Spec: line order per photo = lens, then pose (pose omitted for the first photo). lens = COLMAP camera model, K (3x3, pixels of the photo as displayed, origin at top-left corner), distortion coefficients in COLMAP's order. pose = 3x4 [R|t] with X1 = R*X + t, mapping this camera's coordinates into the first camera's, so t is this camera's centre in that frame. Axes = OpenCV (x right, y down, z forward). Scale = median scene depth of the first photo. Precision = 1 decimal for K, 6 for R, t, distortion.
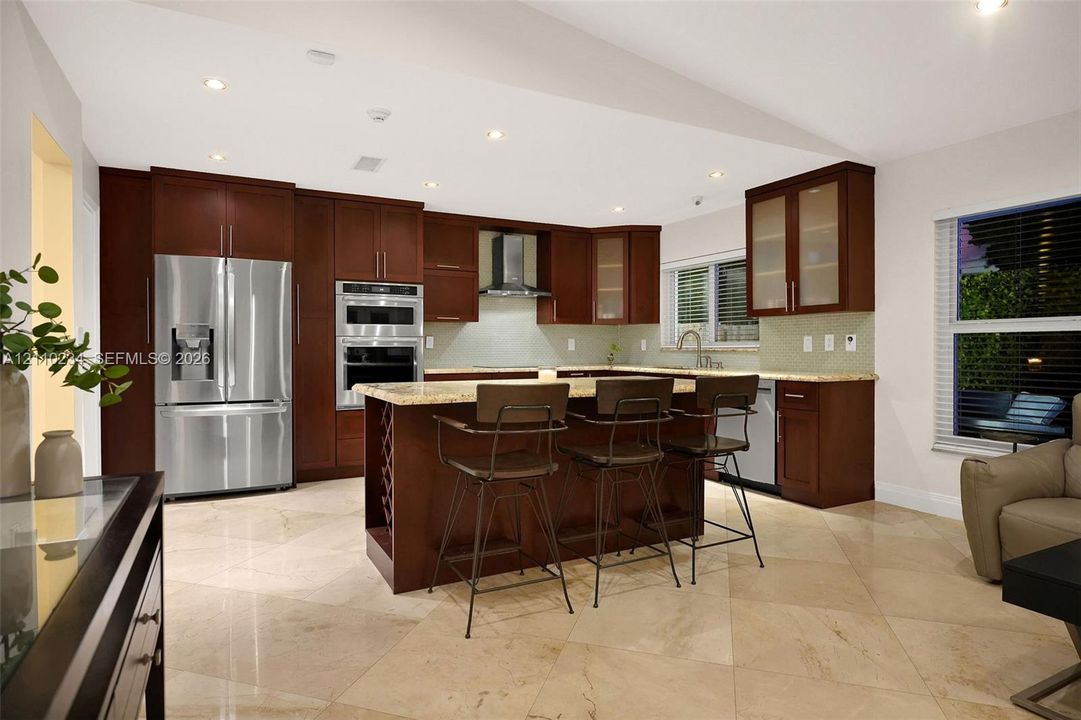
lens RADIAL K [[594.0, 0, 535.9], [0, 594.0, 351.4], [0, 0, 1]] dist [0.001615, 0.001466]
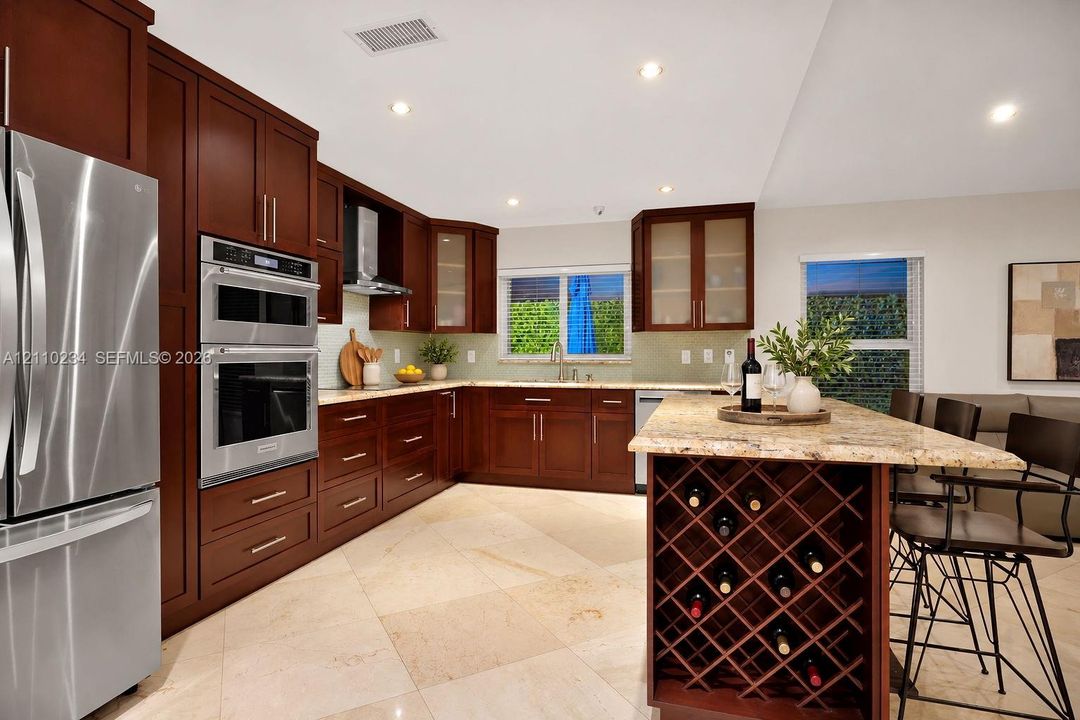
lens RADIAL K [[546.0, 0, 542.2], [0, 546.0, 355.7], [0, 0, 1]] dist [-0.004686, -0.000937]
pose [[0.696784, -0.001294, 0.717280, -0.499250], [0.004744, 0.999985, -0.002804, -0.013454], [-0.717266, 0.005357, 0.696779, 0.498320]]
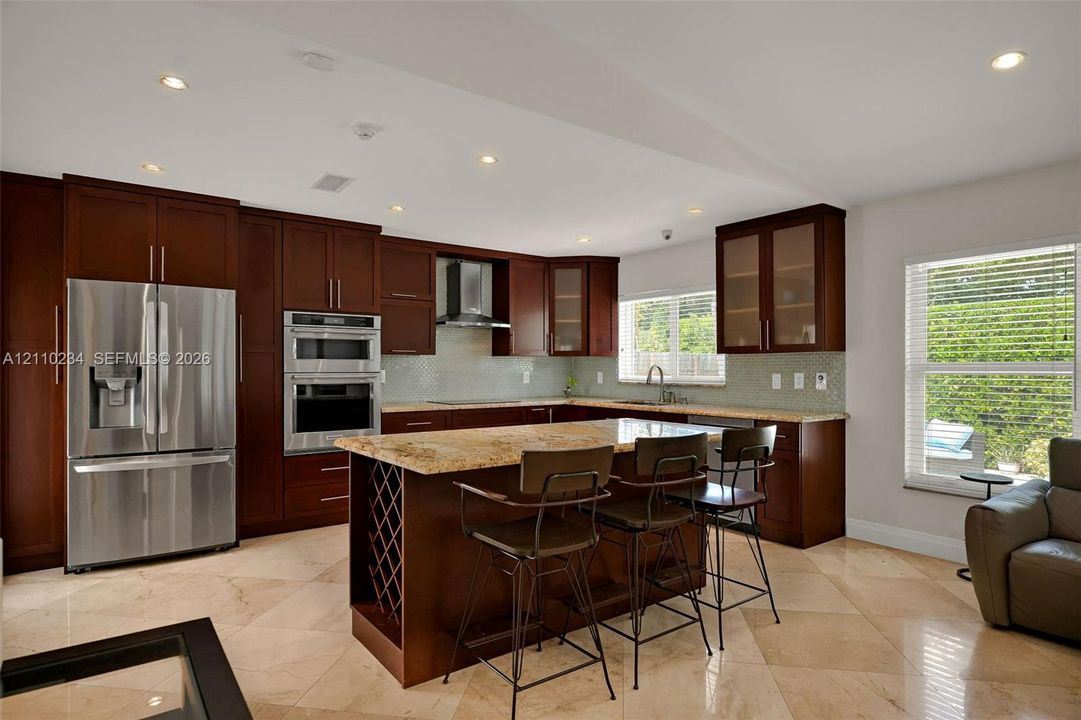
lens RADIAL K [[594.0, 0, 535.1], [0, 594.0, 369.3], [0, 0, 1]] dist [0.001615, 0.001466]
pose [[0.988908, 0.001957, 0.148518, -0.102540], [-0.001353, 0.999990, -0.004171, -0.029595], [-0.148525, 0.003924, 0.988901, 0.066589]]
